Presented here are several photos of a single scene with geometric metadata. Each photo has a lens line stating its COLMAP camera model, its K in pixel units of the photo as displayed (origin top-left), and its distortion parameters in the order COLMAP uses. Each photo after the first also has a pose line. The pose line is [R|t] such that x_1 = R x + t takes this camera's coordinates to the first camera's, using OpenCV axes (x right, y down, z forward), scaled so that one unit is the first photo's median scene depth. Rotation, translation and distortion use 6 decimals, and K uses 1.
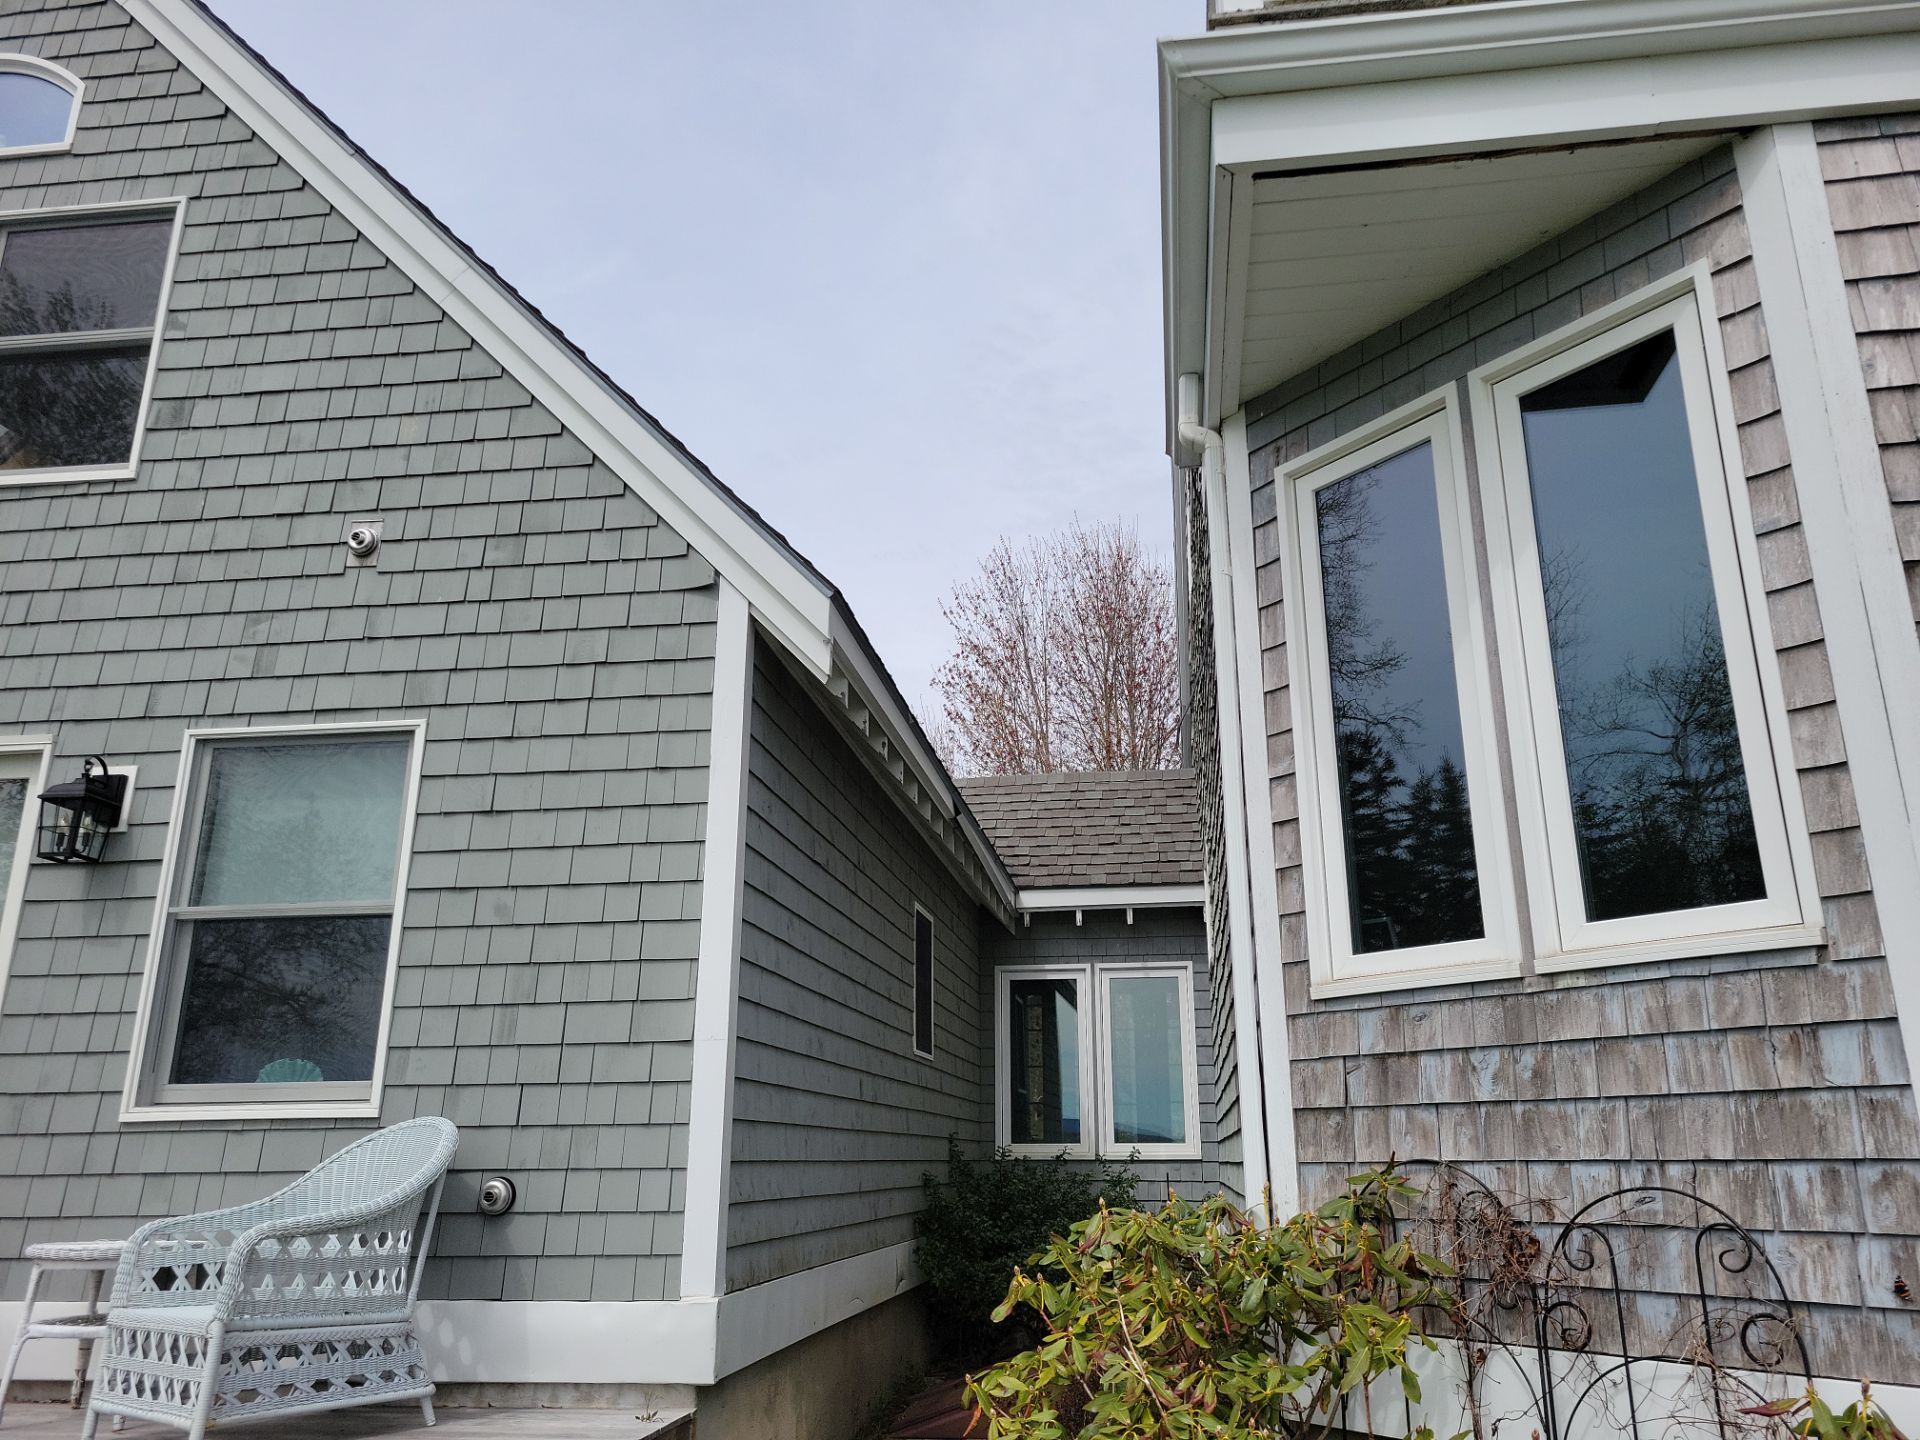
lens RADIAL K [[1436.3, 0, 975.3], [0, 1436.3, 738.4], [0, 0, 1]] dist [0.065774, -0.045896]
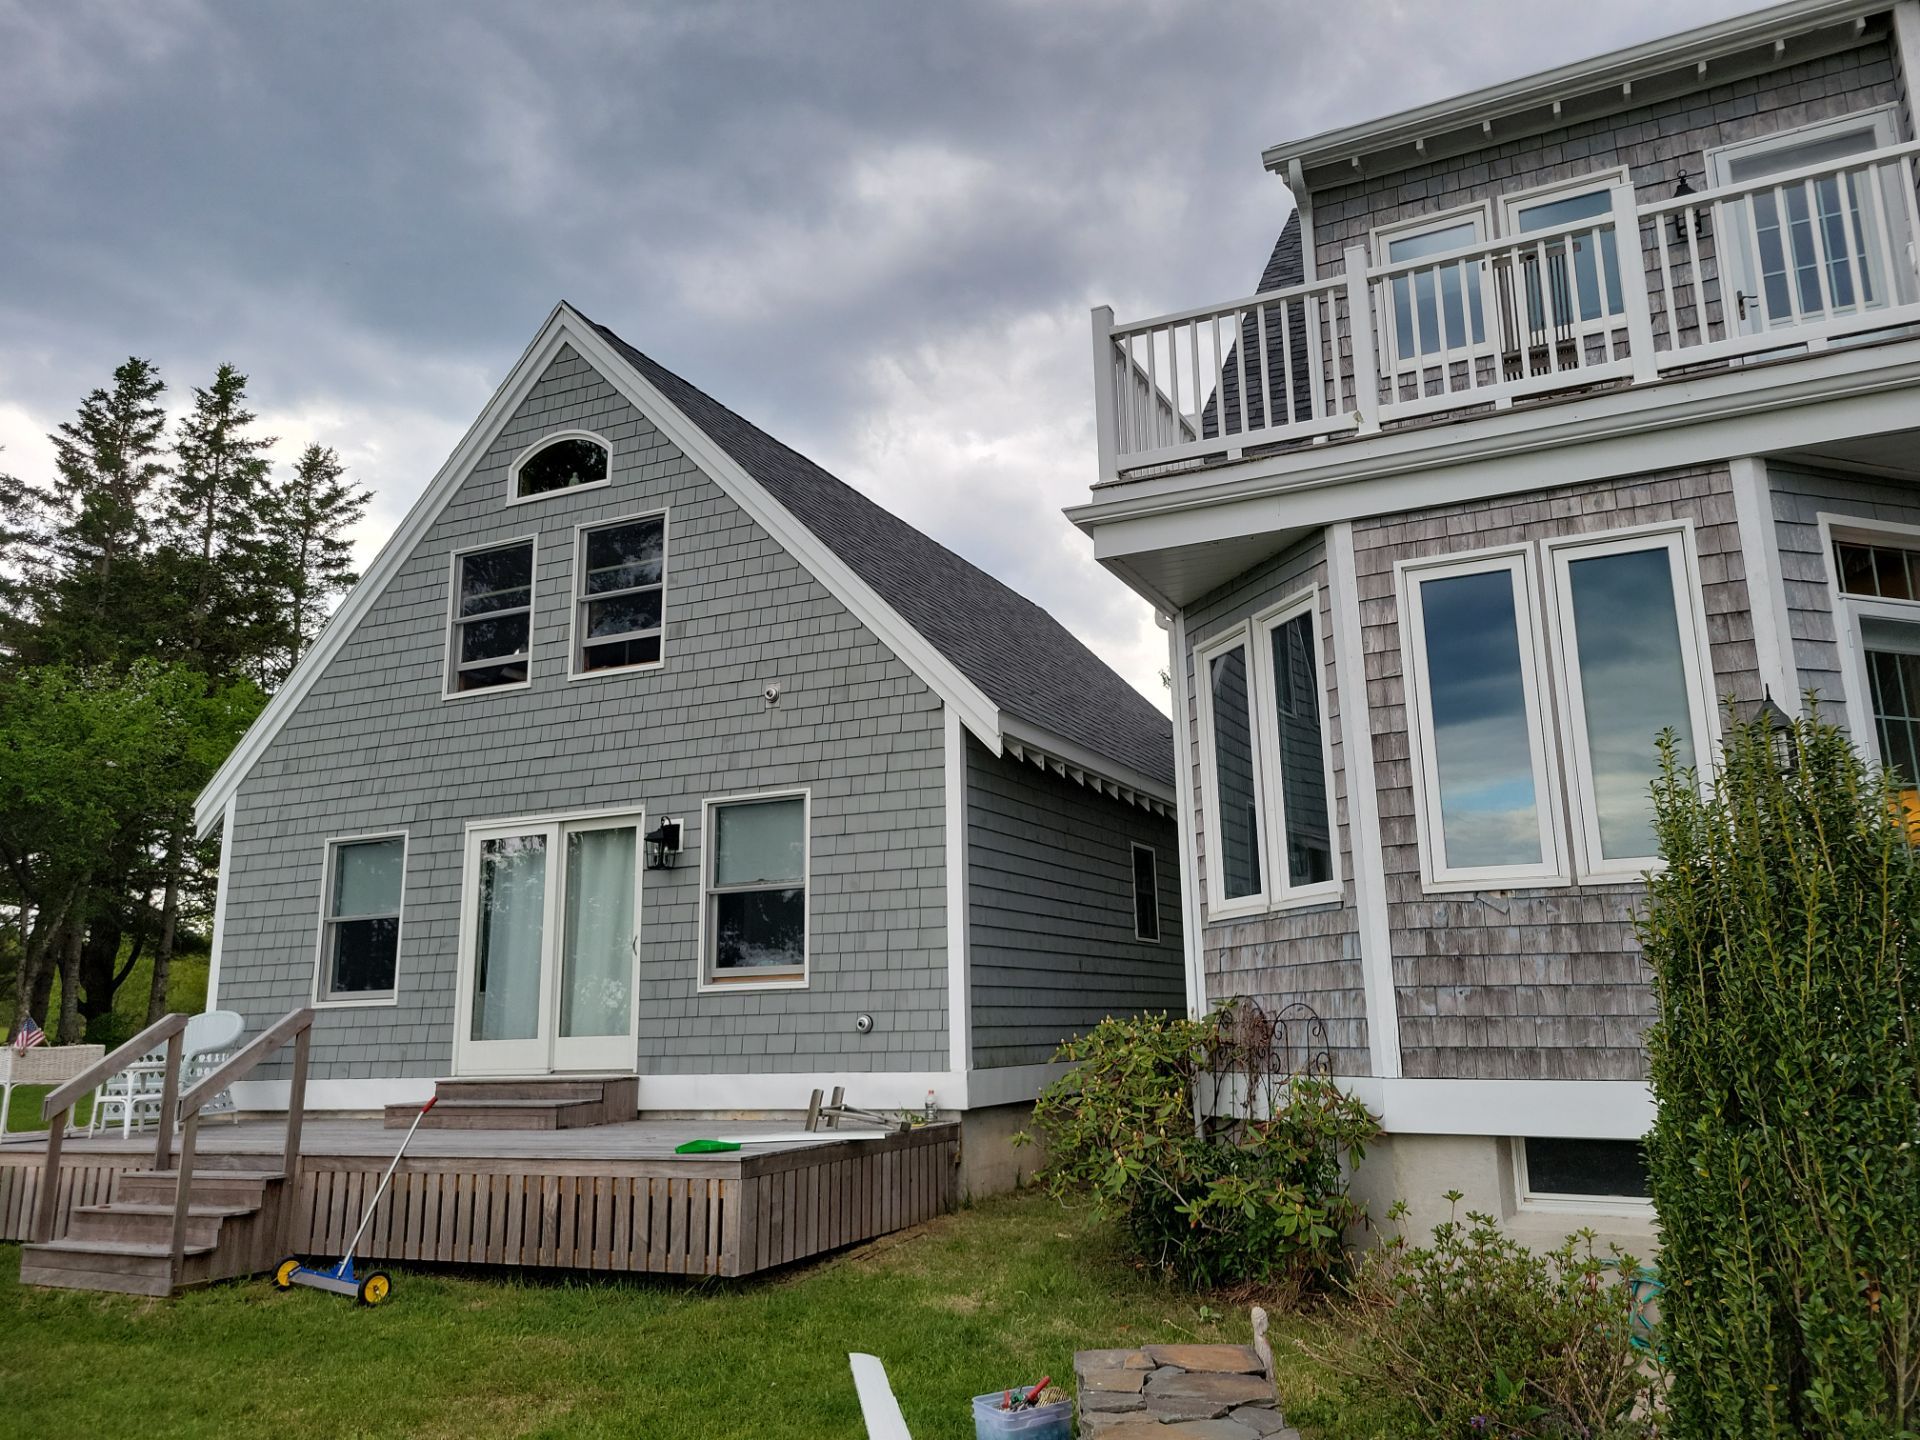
lens RADIAL K [[1436.3, 0, 960.9], [0, 1436.3, 723.7], [0, 0, 1]] dist [0.065774, -0.045896]
pose [[0.950443, -0.080423, -0.300316, 0.409949], [0.104069, 0.992537, 0.063562, -0.203960], [0.292963, -0.091666, 0.951720, -0.790964]]
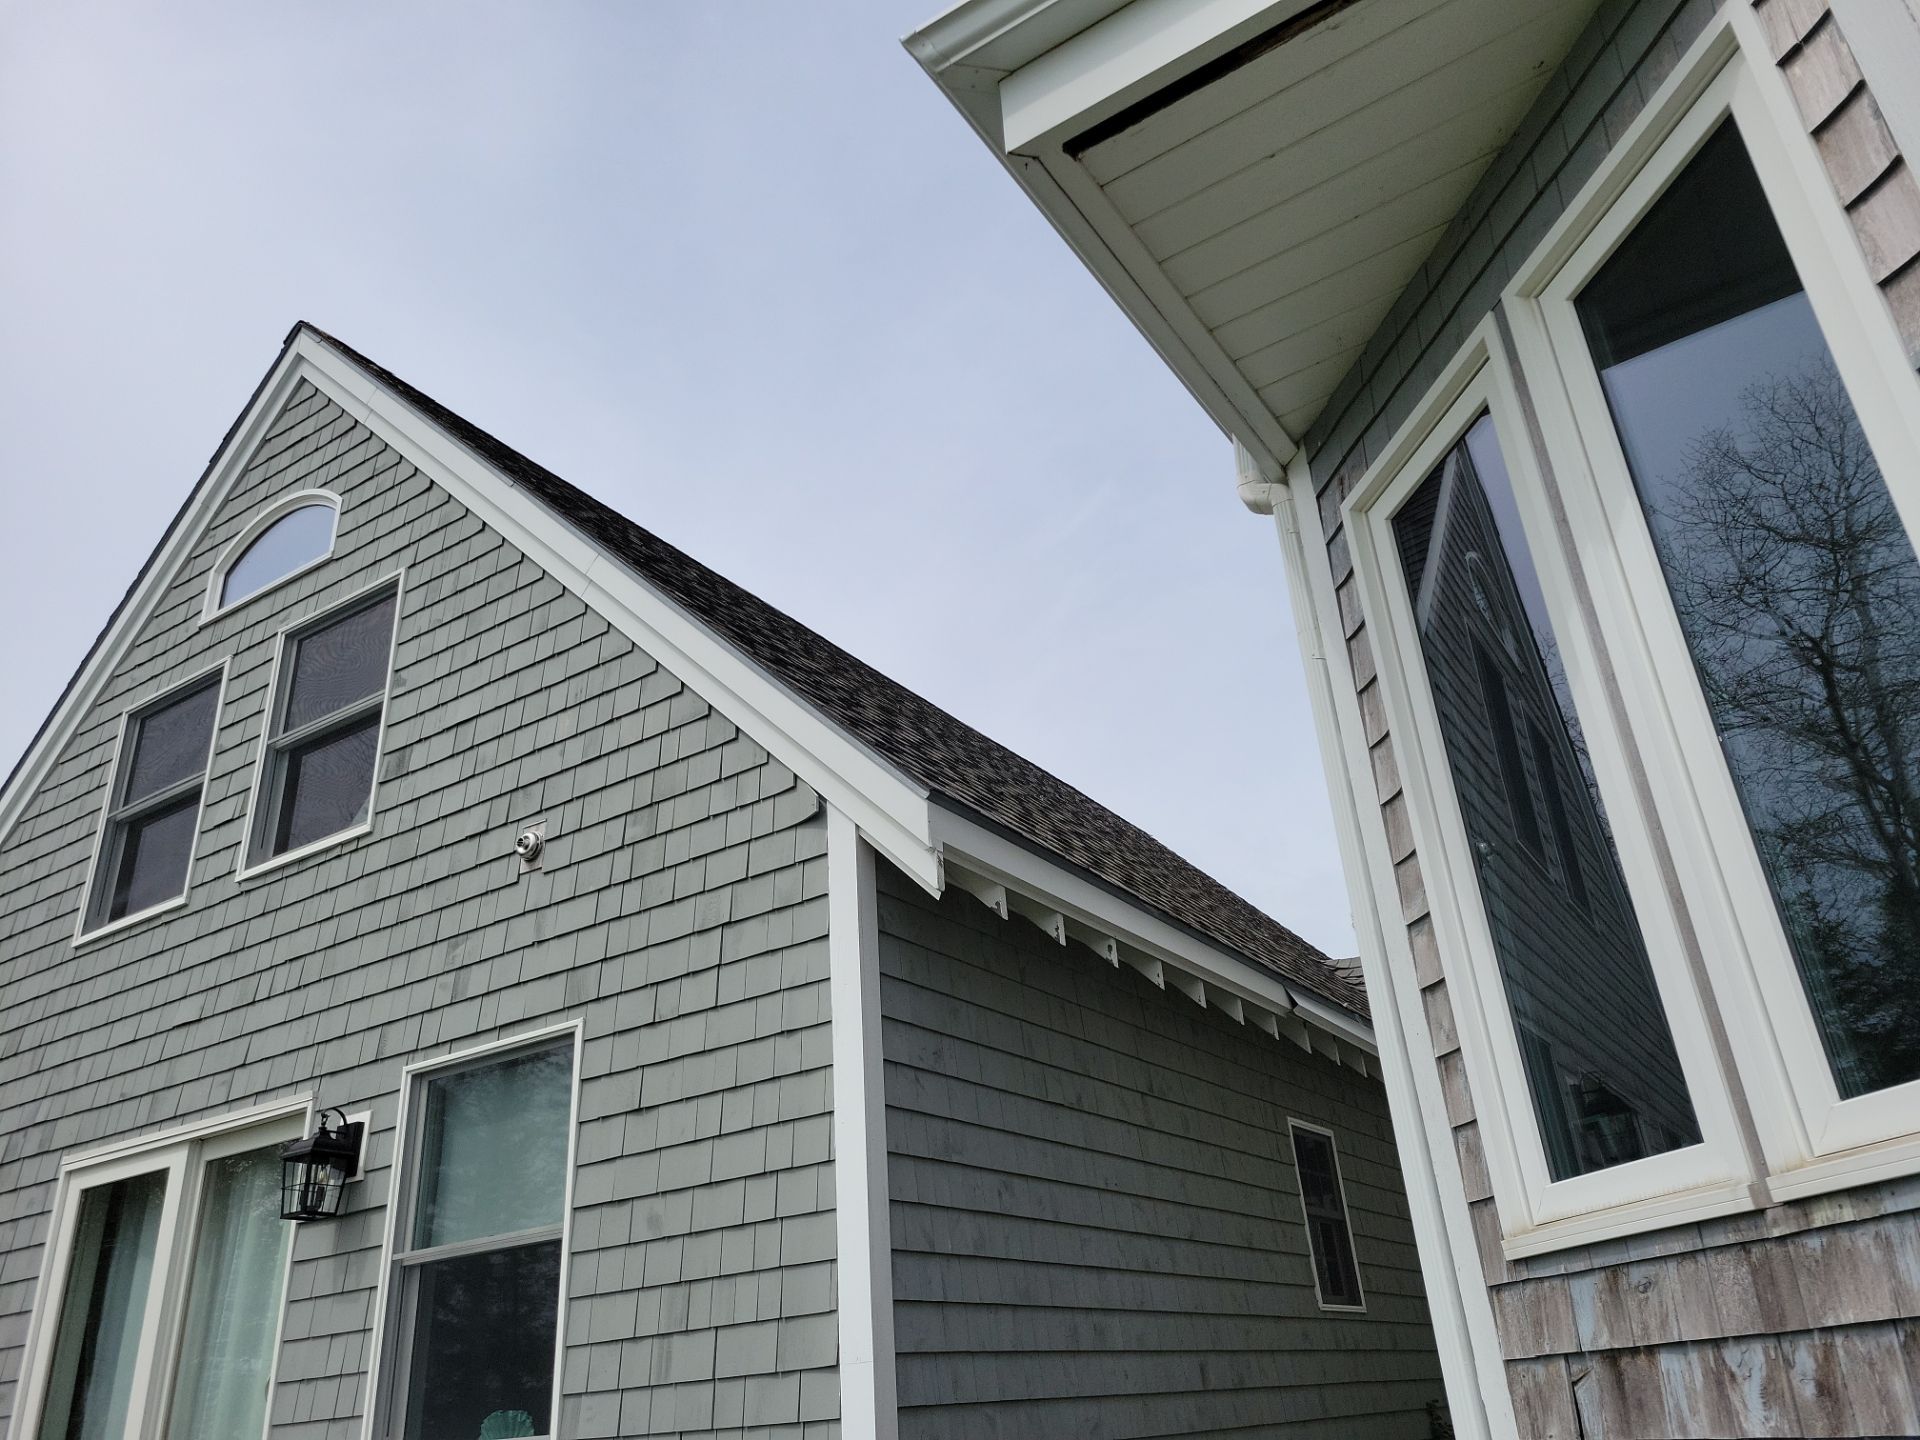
lens RADIAL K [[1436.3, 0, 955.0], [0, 1436.3, 726.4], [0, 0, 1]] dist [0.065774, -0.045896]
pose [[0.901124, -0.236997, -0.363054, 0.231415], [0.181636, 0.966710, -0.180223, 0.017285], [0.393680, 0.096460, 0.914173, 0.216679]]
